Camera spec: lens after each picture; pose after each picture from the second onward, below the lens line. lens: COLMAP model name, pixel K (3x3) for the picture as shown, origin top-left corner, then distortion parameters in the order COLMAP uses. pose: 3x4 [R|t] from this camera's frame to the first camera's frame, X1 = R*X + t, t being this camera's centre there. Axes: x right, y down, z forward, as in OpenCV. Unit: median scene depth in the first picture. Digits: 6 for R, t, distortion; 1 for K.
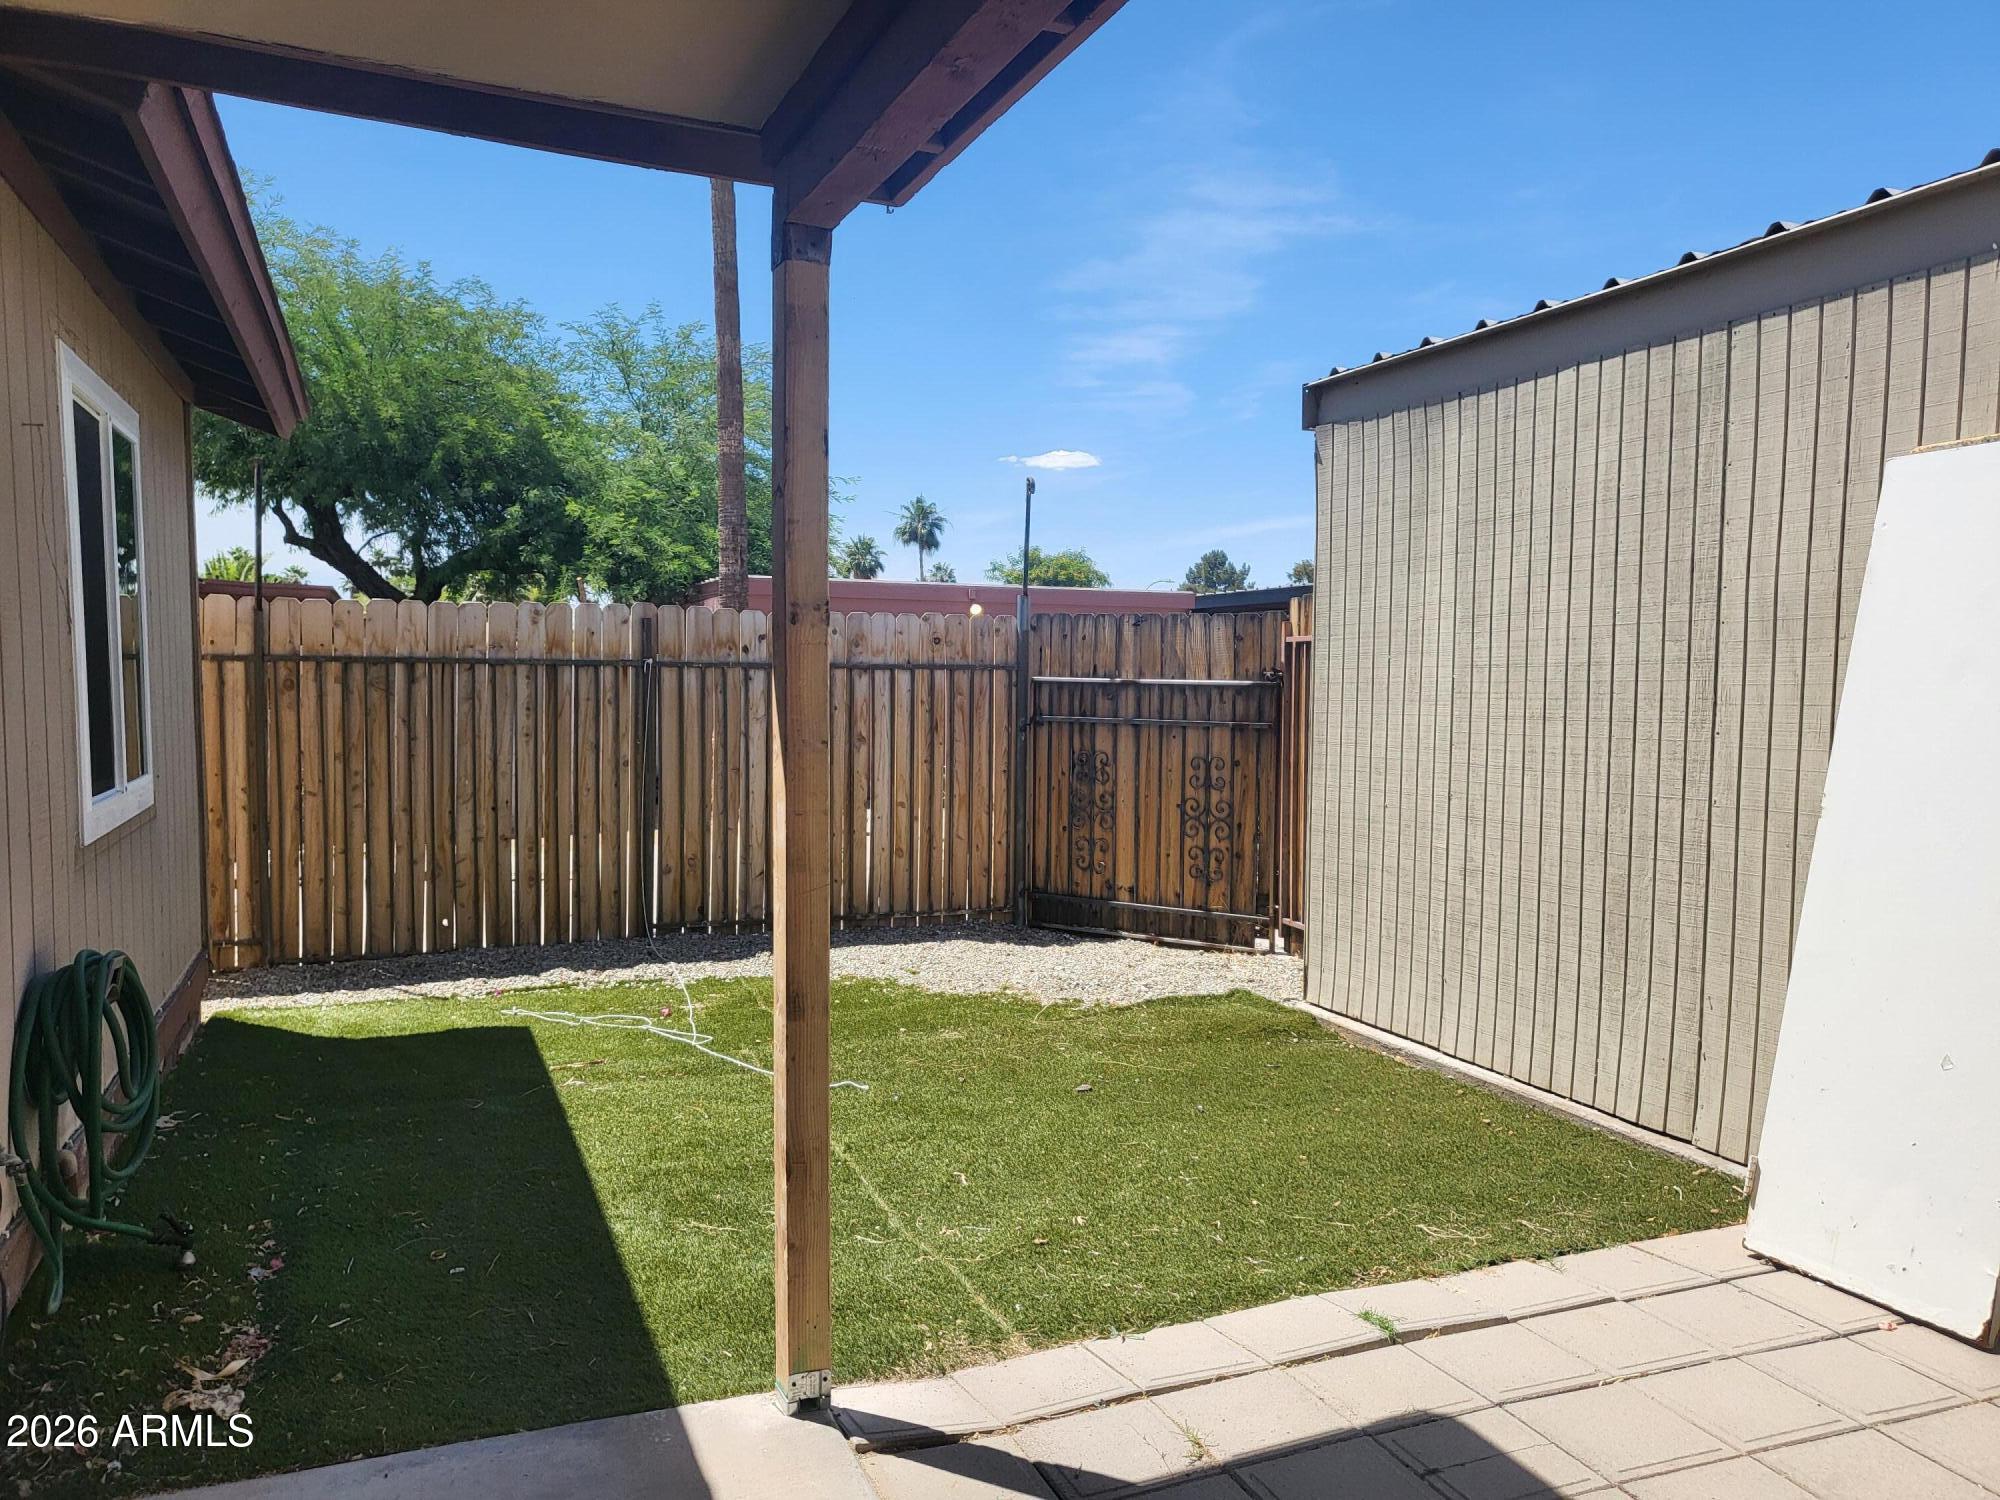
lens RADIAL K [[1525.2, 0, 1003.8], [0, 1525.2, 747.2], [0, 0, 1]] dist [-0.001008, 0.066245]
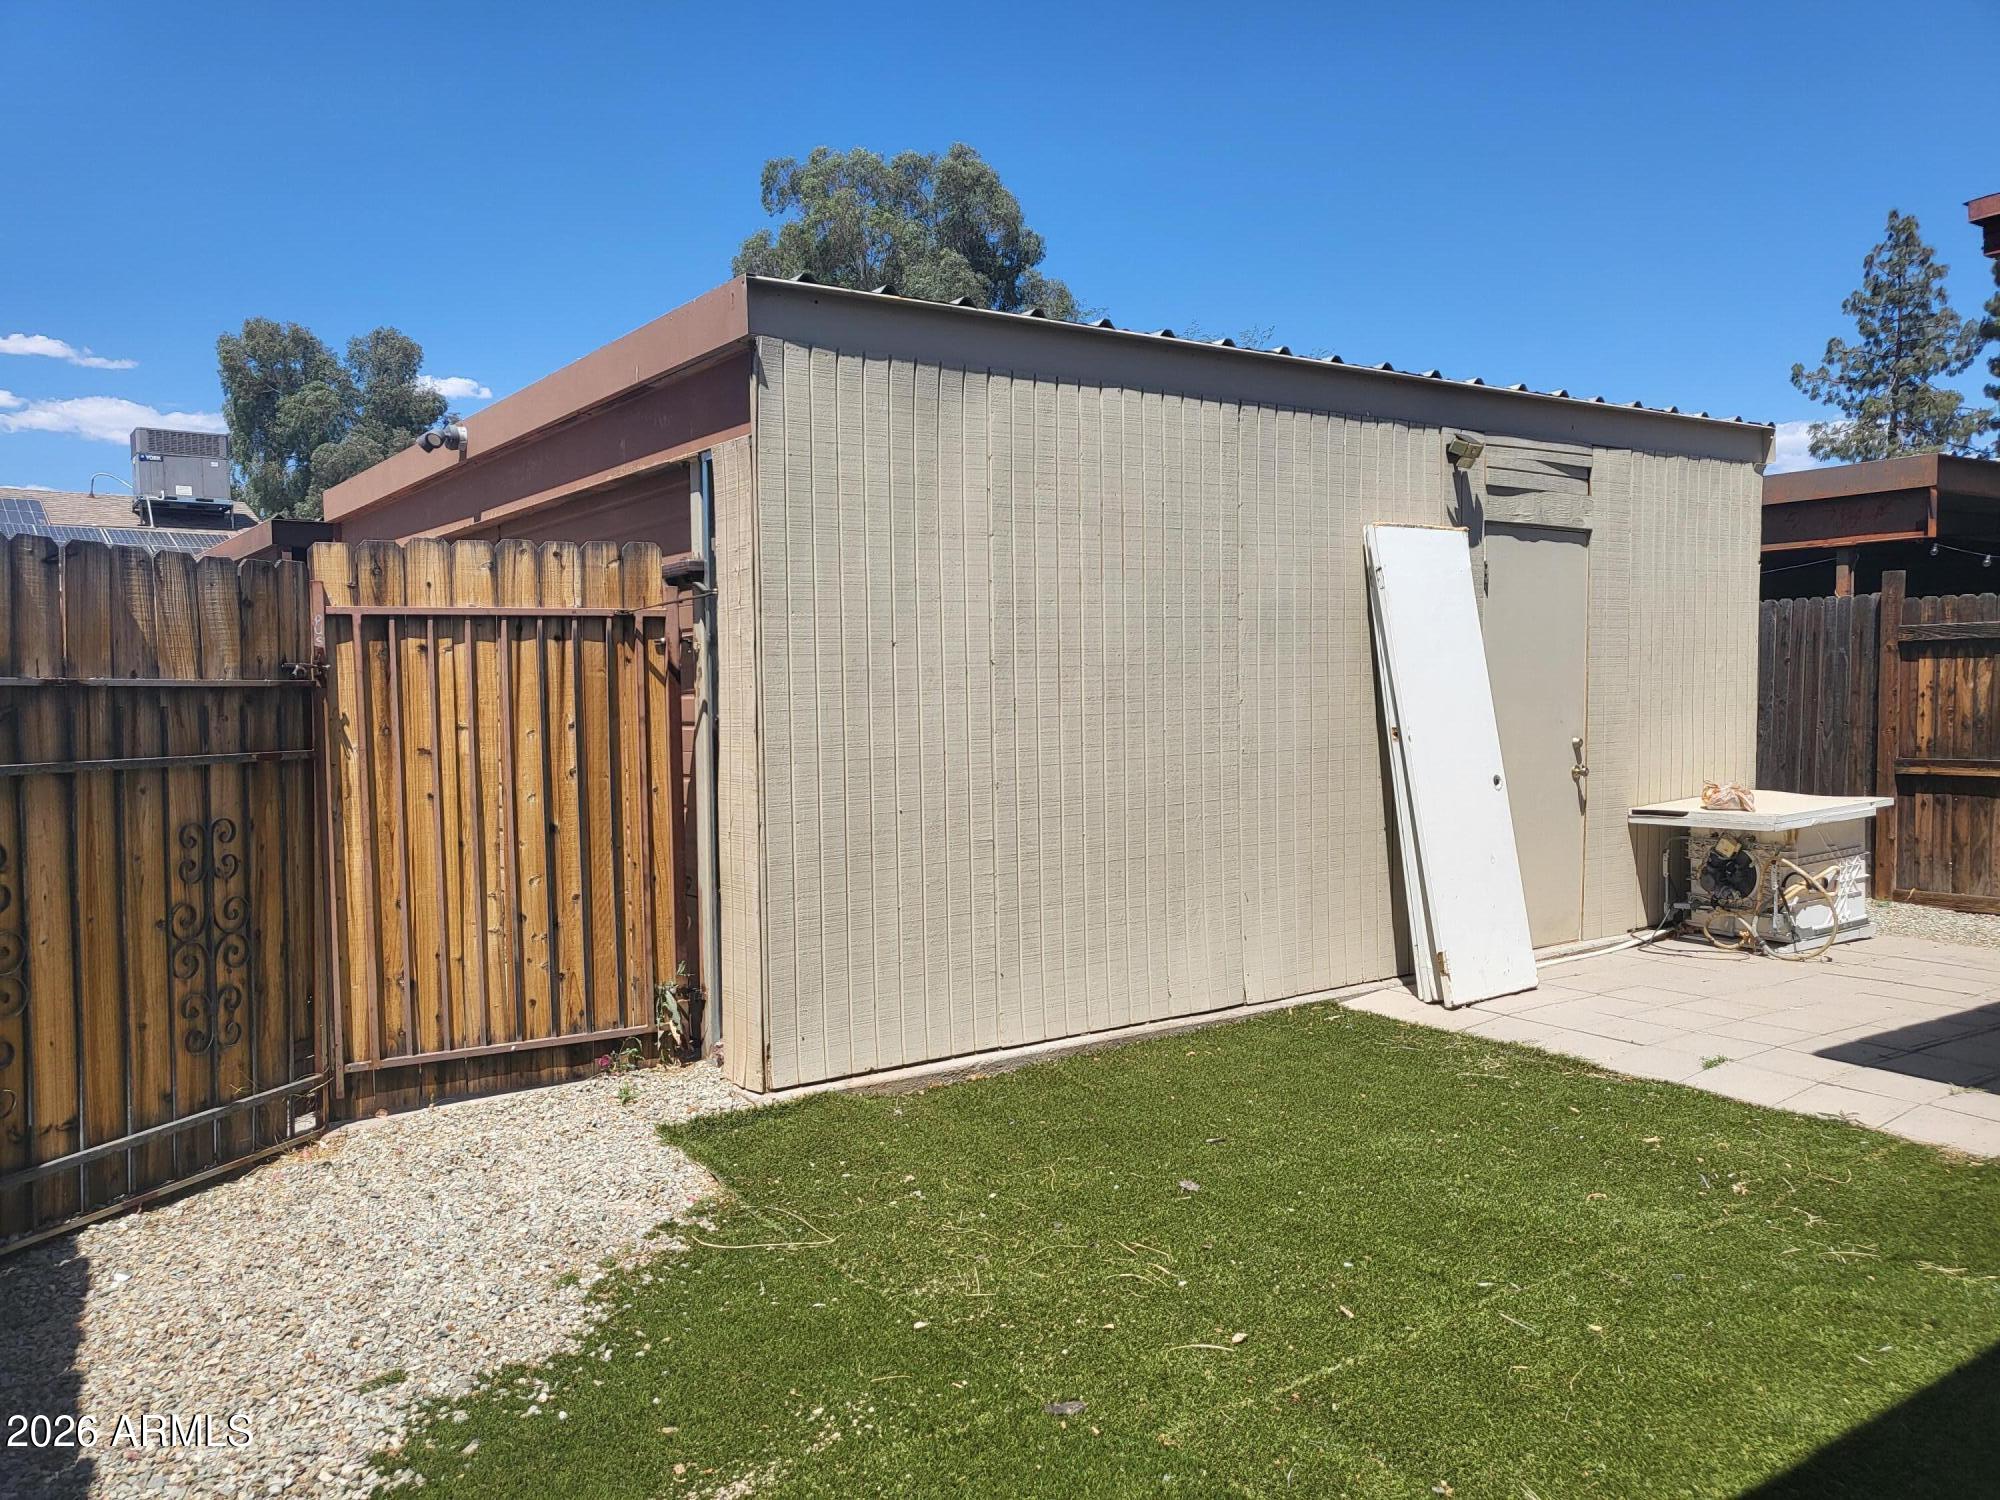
lens RADIAL K [[1525.2, 0, 1003.8], [0, 1525.2, 747.2], [0, 0, 1]] dist [-0.001008, 0.066245]
pose [[-0.239577, -0.042494, 0.969947, -0.456093], [0.067682, 0.995880, 0.060347, -0.033163], [-0.968515, 0.080106, -0.235714, 0.851845]]
